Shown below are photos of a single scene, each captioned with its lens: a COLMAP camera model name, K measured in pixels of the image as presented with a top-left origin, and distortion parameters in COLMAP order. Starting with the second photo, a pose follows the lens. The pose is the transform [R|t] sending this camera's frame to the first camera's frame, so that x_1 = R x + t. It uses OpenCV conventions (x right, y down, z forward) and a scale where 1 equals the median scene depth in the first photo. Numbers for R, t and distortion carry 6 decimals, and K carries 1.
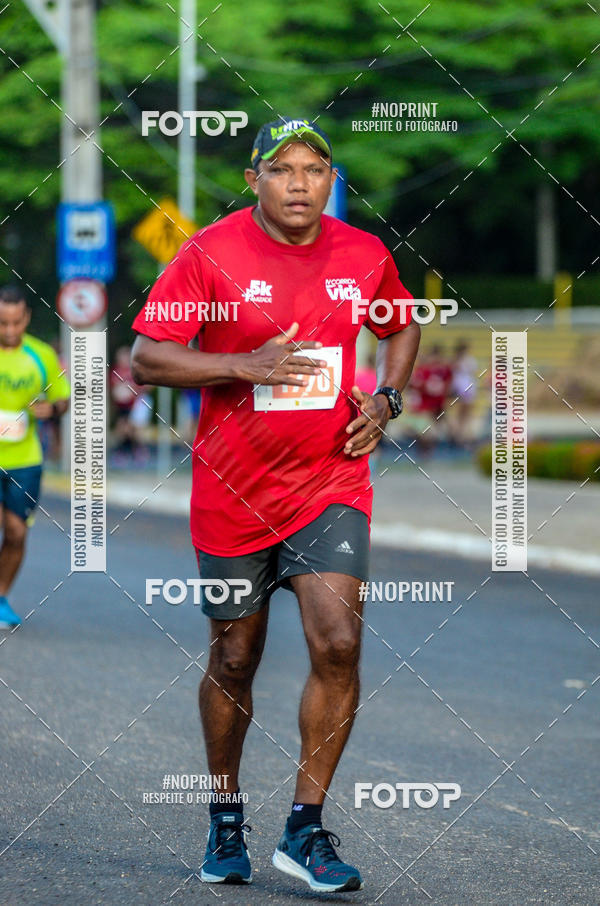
lens RADIAL K [[6035.3, 0, 252.4], [0, 6035.3, 424.0], [0, 0, 1]] dist [1.423810, 0.000000]
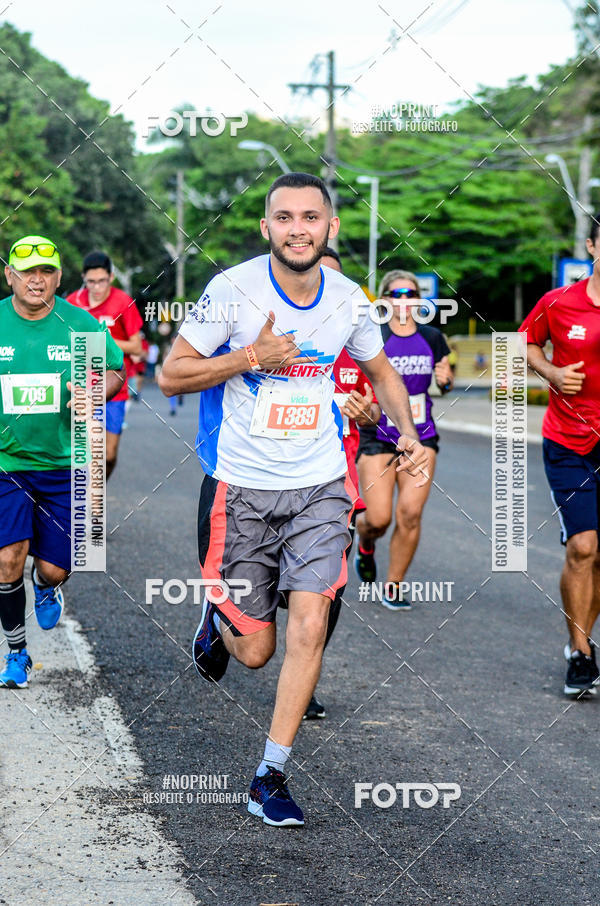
lens RADIAL K [[6518.6, 0, 321.4], [0, 6518.6, 322.2], [0, 0, 1]] dist [1.384932, 0.000000]
pose [[0.994452, 0.017251, -0.103765, 0.242713], [-0.019854, 0.999512, -0.024104, 0.041090], [0.103298, 0.026030, 0.994310, -1.625324]]
